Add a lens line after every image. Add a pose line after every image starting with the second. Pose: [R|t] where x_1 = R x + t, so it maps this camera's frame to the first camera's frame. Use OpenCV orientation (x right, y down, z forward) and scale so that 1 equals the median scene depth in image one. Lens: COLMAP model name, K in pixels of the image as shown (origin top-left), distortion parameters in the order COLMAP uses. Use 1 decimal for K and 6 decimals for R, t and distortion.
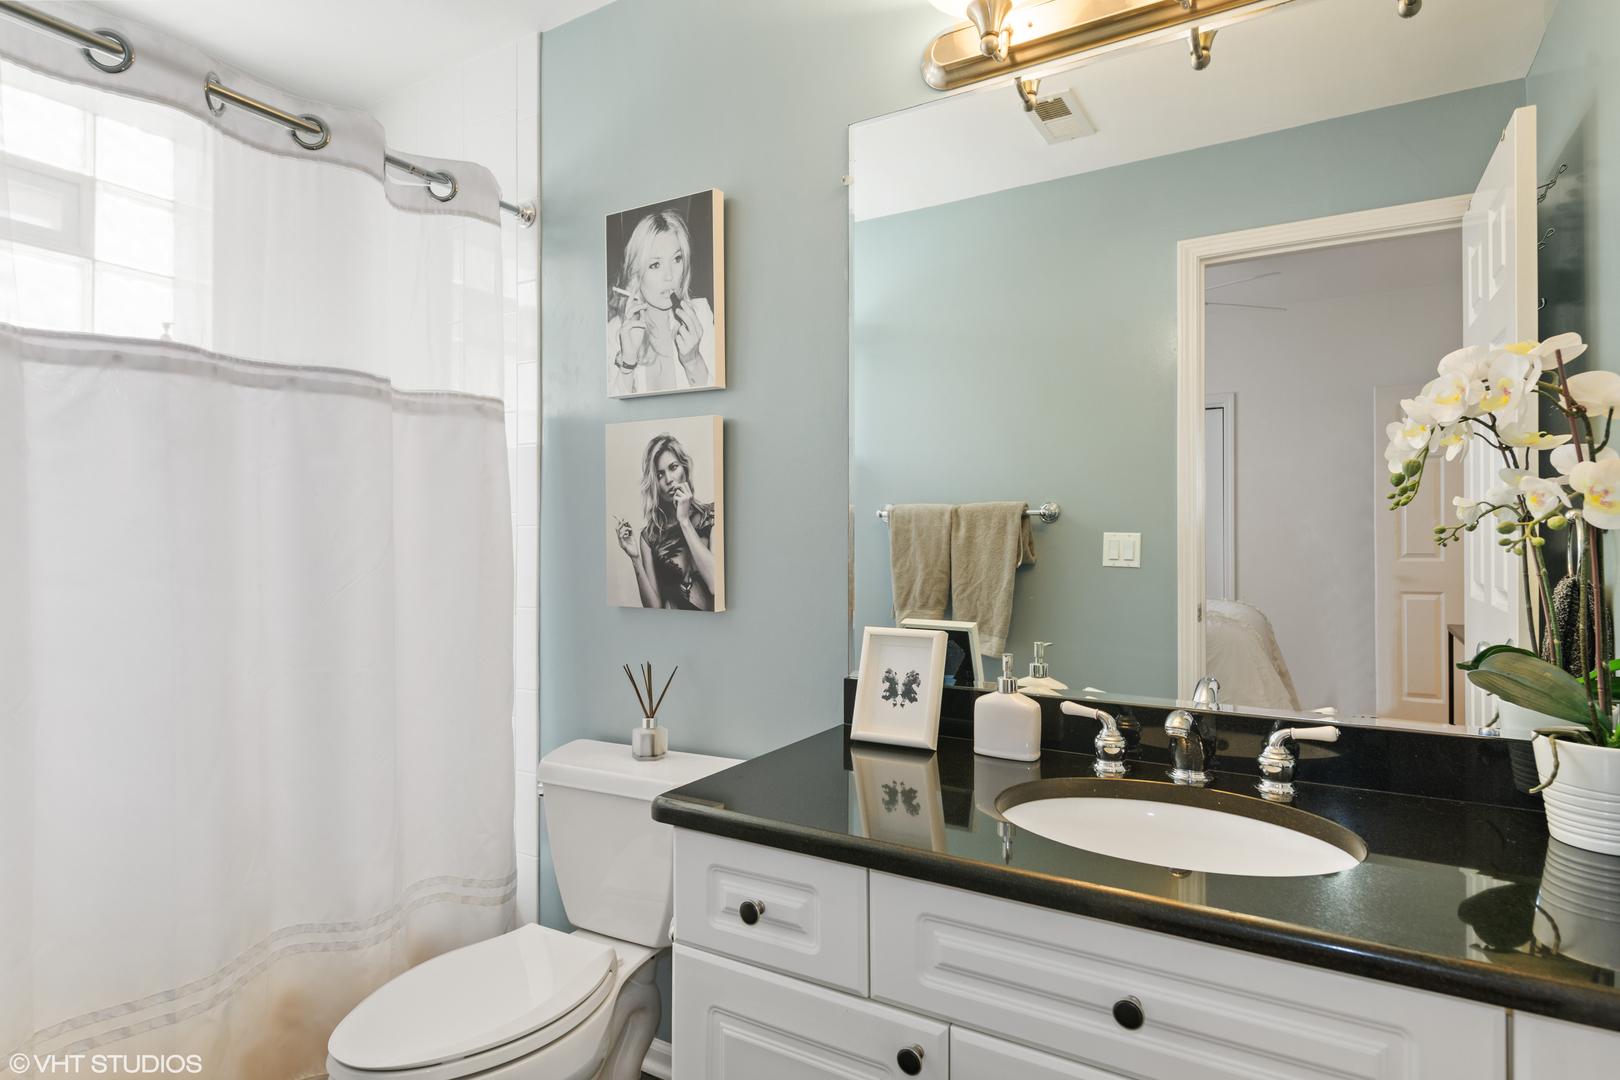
lens RADIAL K [[854.8, 0, 811.4], [0, 854.8, 536.6], [0, 0, 1]] dist [0.000401, 0.000320]
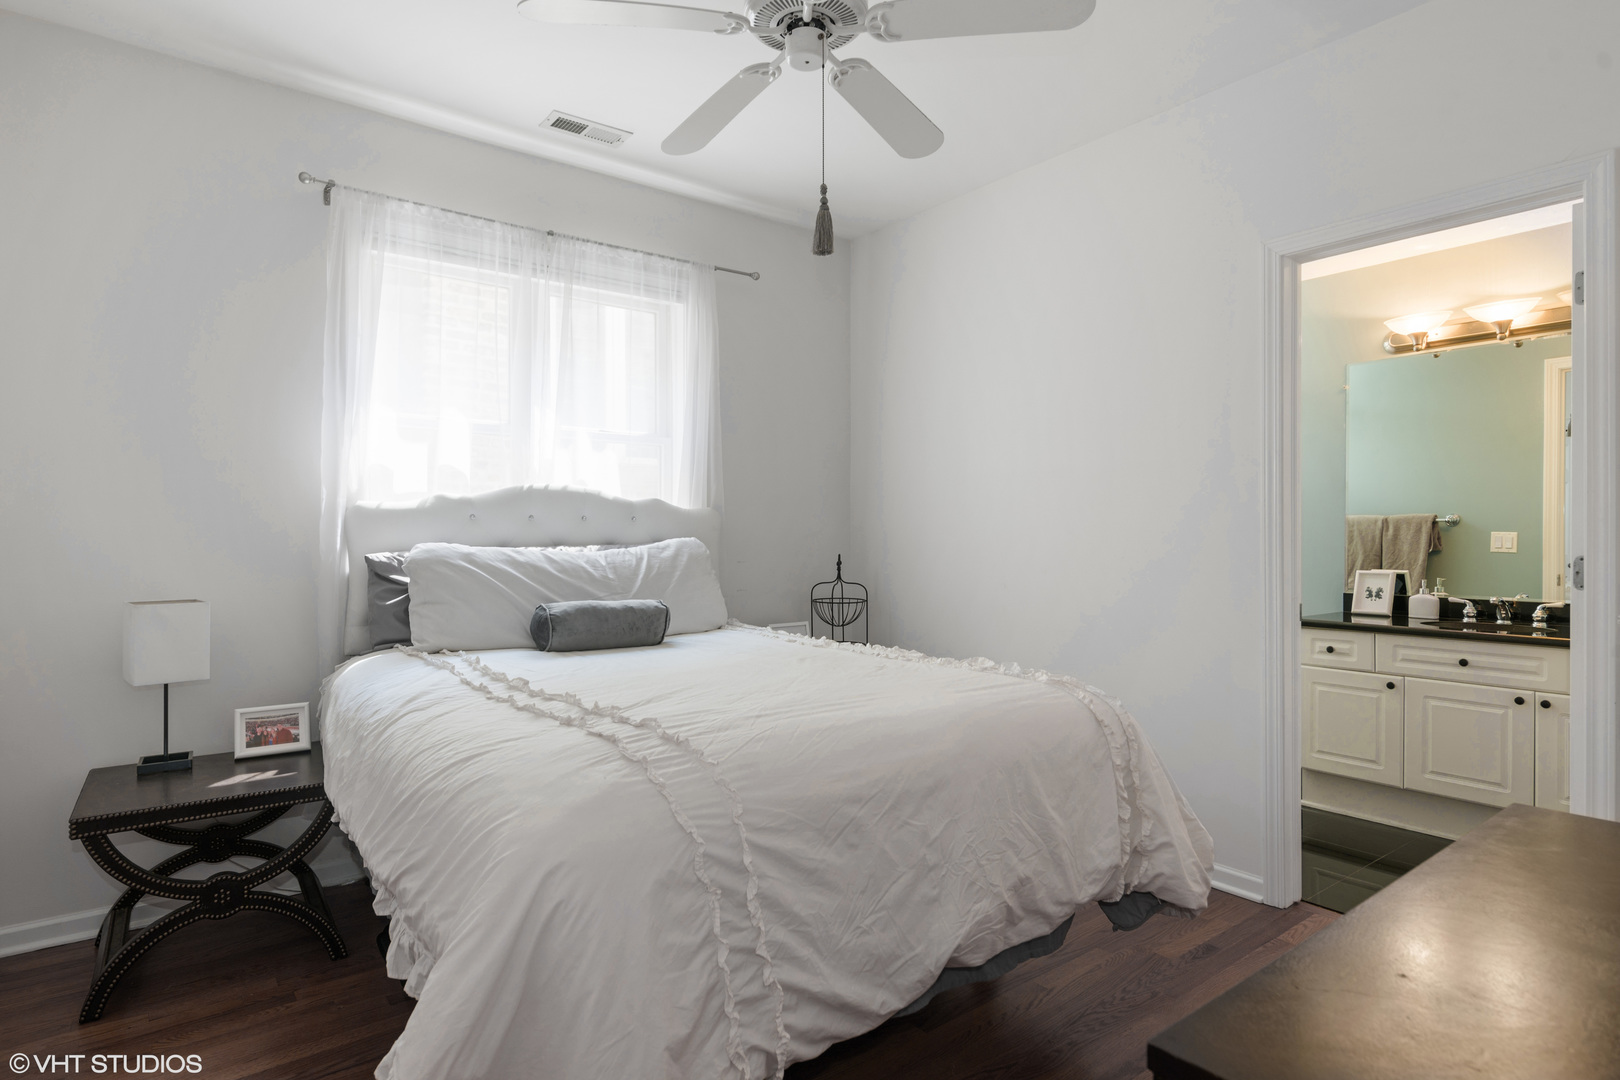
lens RADIAL K [[854.8, 0, 809.6], [0, 854.8, 543.1], [0, 0, 1]] dist [0.000401, 0.000320]
pose [[0.924461, 0.002701, -0.381268, -0.479255], [0.001513, 0.999941, 0.010752, -0.005836], [0.381274, -0.010516, 0.924402, -1.998489]]
